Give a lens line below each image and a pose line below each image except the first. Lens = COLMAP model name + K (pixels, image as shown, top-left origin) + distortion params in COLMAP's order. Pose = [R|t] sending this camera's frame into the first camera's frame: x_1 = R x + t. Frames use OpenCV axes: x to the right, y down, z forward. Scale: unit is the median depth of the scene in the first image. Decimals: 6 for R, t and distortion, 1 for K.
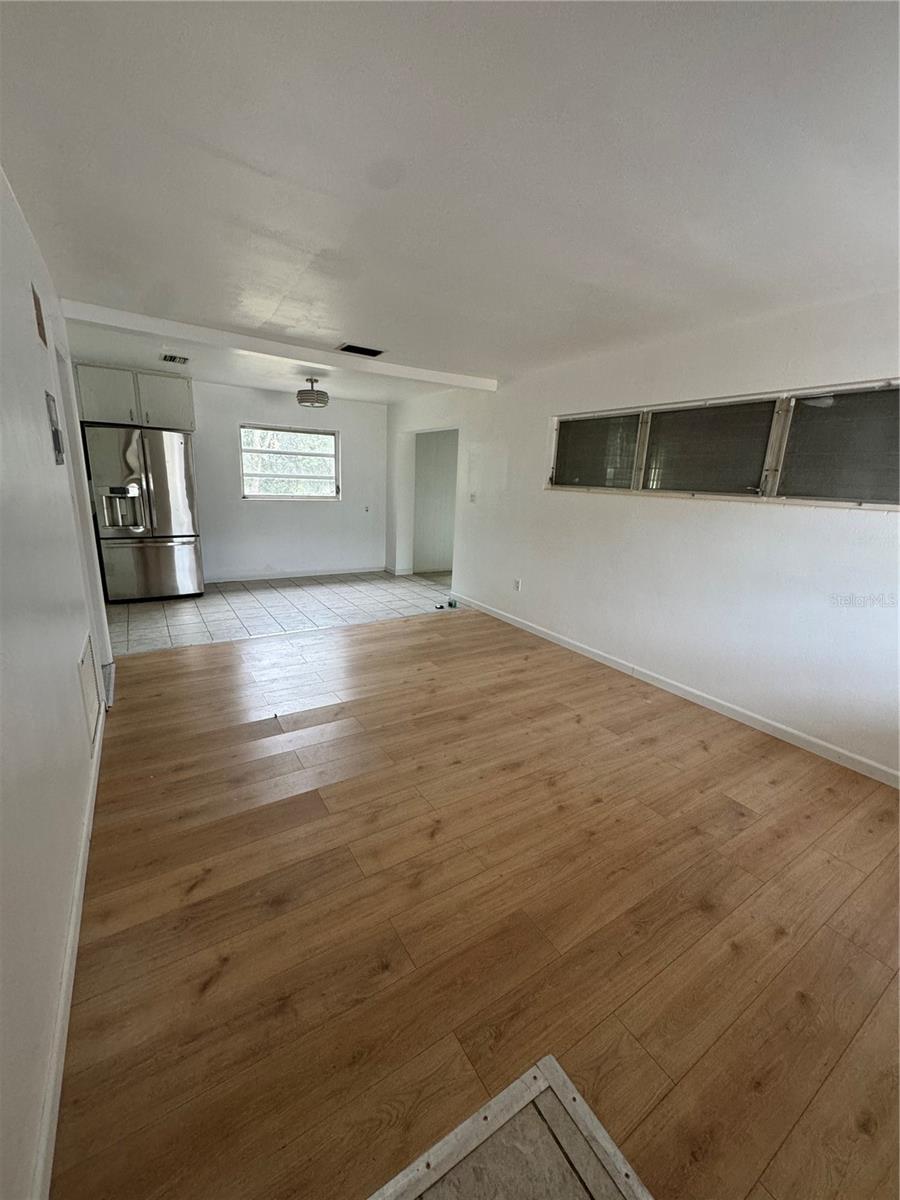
lens RADIAL K [[476.4, 0, 450.0], [0, 476.4, 600.0], [0, 0, 1]] dist [-0.003041, -0.000238]
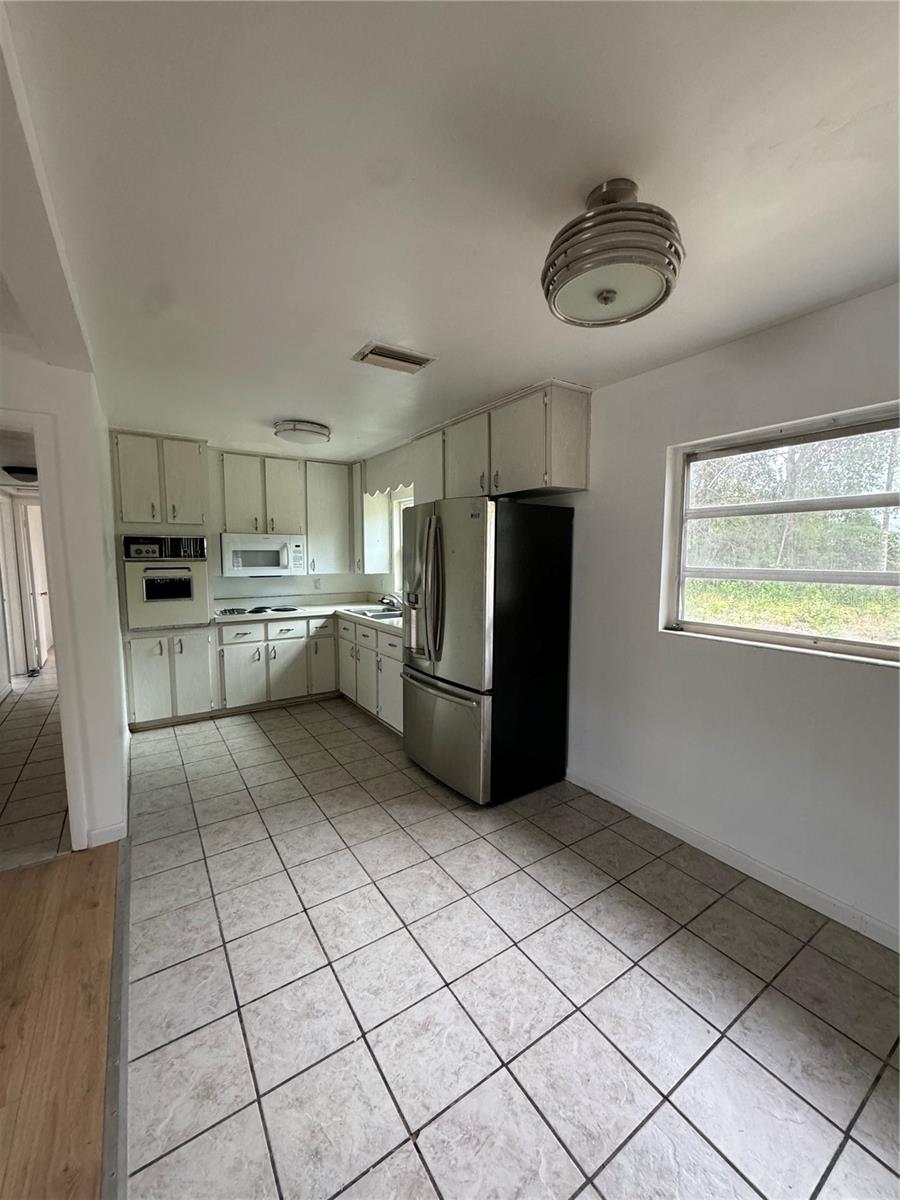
lens RADIAL K [[476.4, 0, 450.0], [0, 476.4, 600.0], [0, 0, 1]] dist [-0.003041, -0.000238]
pose [[0.019458, 0.059890, -0.998015, -0.037016], [-0.243425, 0.968450, 0.053370, -0.259573], [0.969724, 0.241904, 0.033423, 0.971190]]
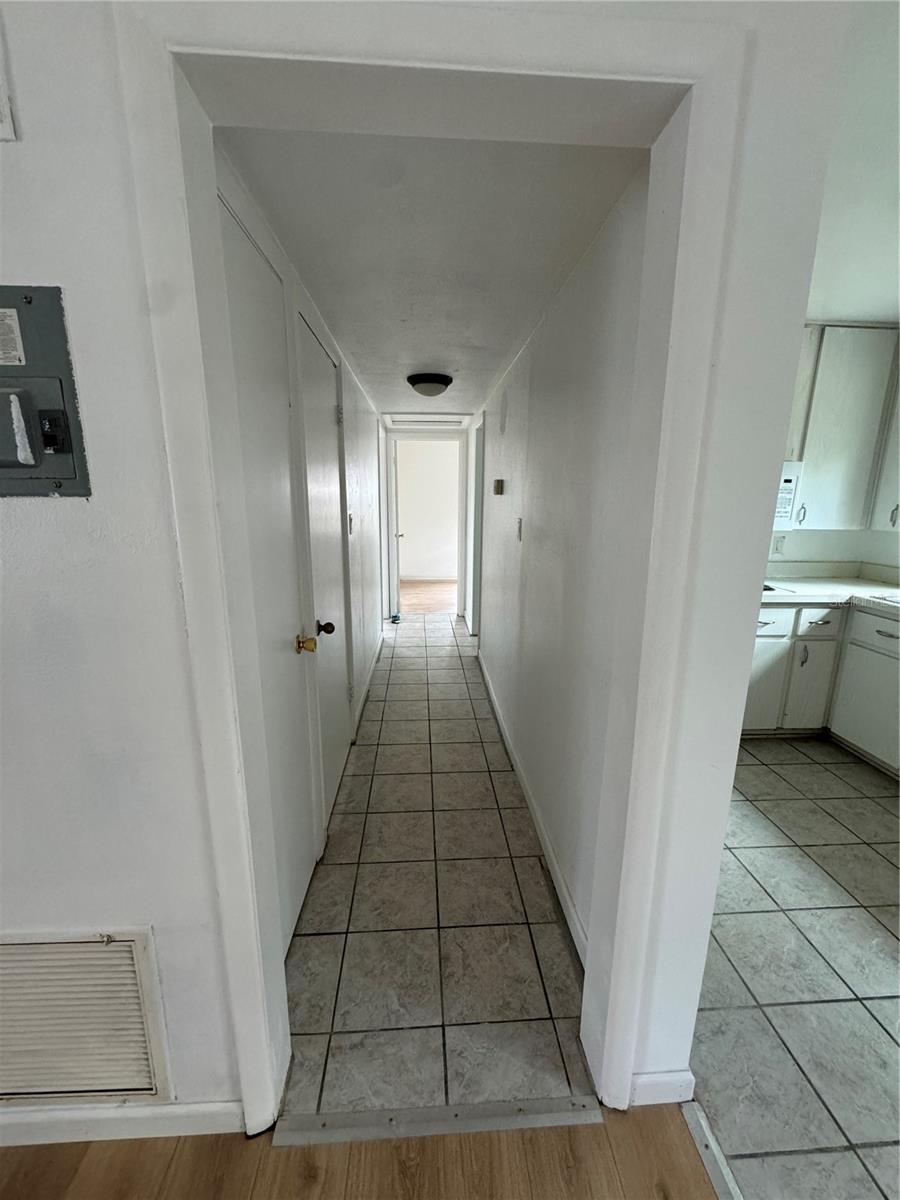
lens RADIAL K [[476.4, 0, 450.0], [0, 476.4, 600.0], [0, 0, 1]] dist [-0.003041, -0.000238]
pose [[-0.484995, 0.145218, -0.862375, -0.284167], [-0.238751, 0.926668, 0.290317, -0.183079], [0.841295, 0.346695, -0.414759, 0.652996]]
